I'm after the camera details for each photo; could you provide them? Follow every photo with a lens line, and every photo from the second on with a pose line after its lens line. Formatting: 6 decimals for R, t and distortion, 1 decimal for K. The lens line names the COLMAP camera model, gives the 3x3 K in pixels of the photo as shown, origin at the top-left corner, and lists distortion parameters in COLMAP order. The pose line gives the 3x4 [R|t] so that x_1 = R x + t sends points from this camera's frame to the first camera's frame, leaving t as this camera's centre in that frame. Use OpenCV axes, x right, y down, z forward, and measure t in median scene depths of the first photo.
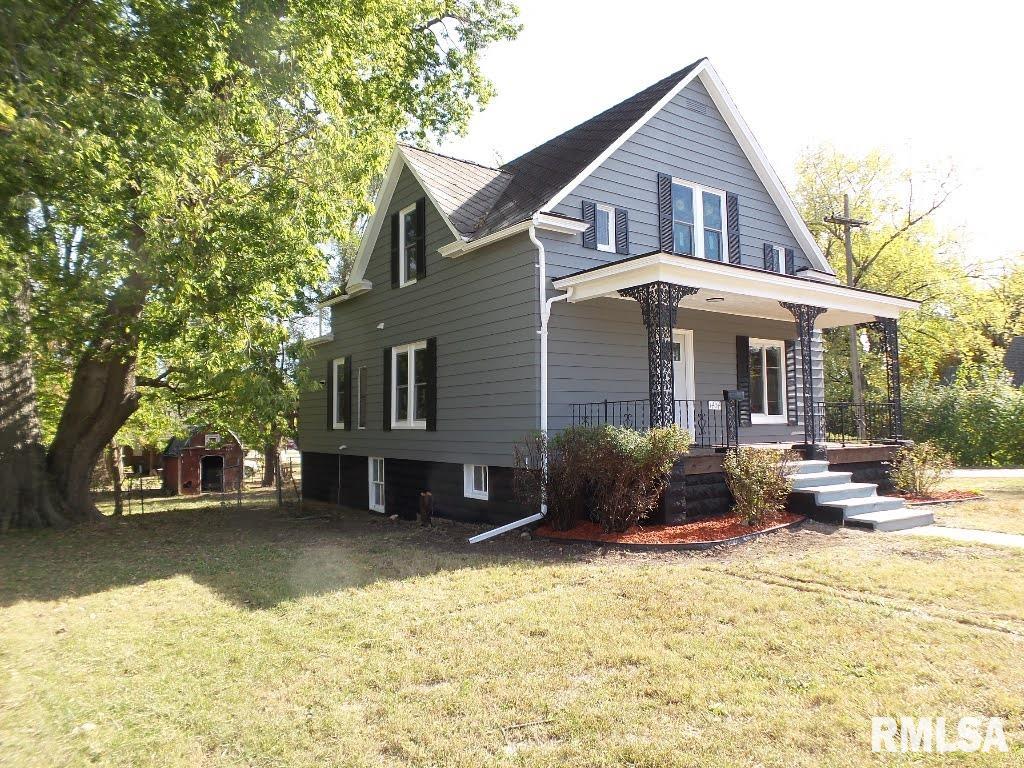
lens RADIAL K [[709.4, 0, 512.5], [0, 709.4, 386.0], [0, 0, 1]] dist [-0.001852, 0.003878]
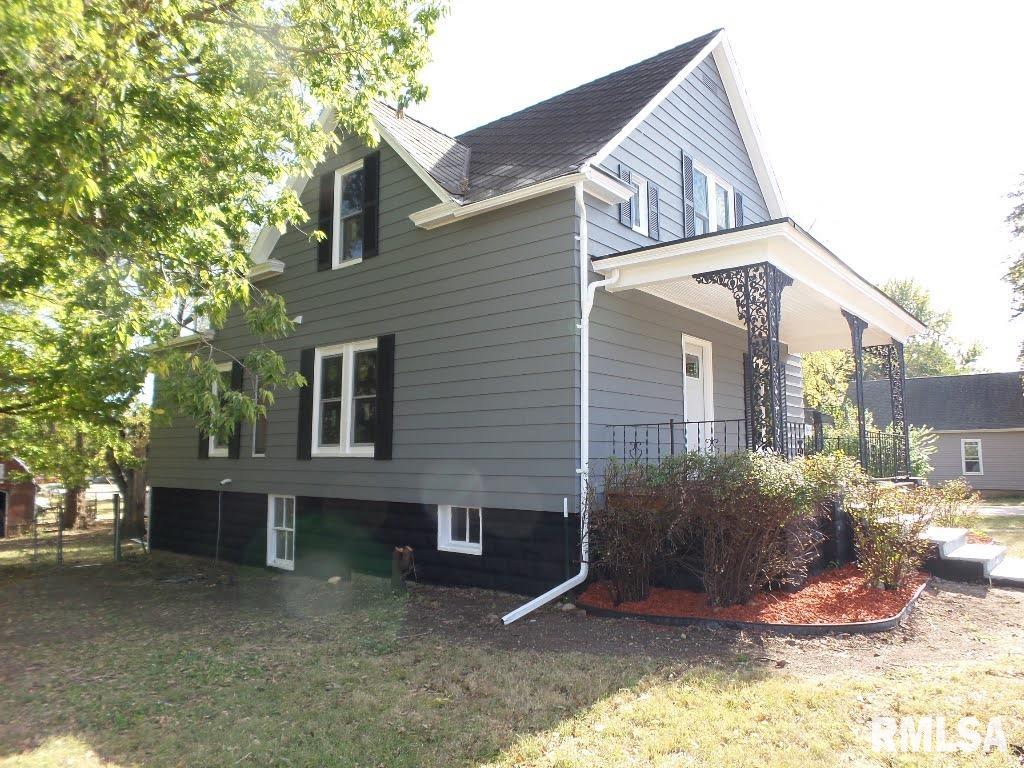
lens RADIAL K [[709.4, 0, 514.7], [0, 709.4, 384.3], [0, 0, 1]] dist [-0.001852, 0.003878]
pose [[0.967339, 0.039589, 0.250376, -0.171171], [-0.026760, 0.998158, -0.054440, 0.021524], [-0.252071, 0.045962, 0.966617, 0.249213]]
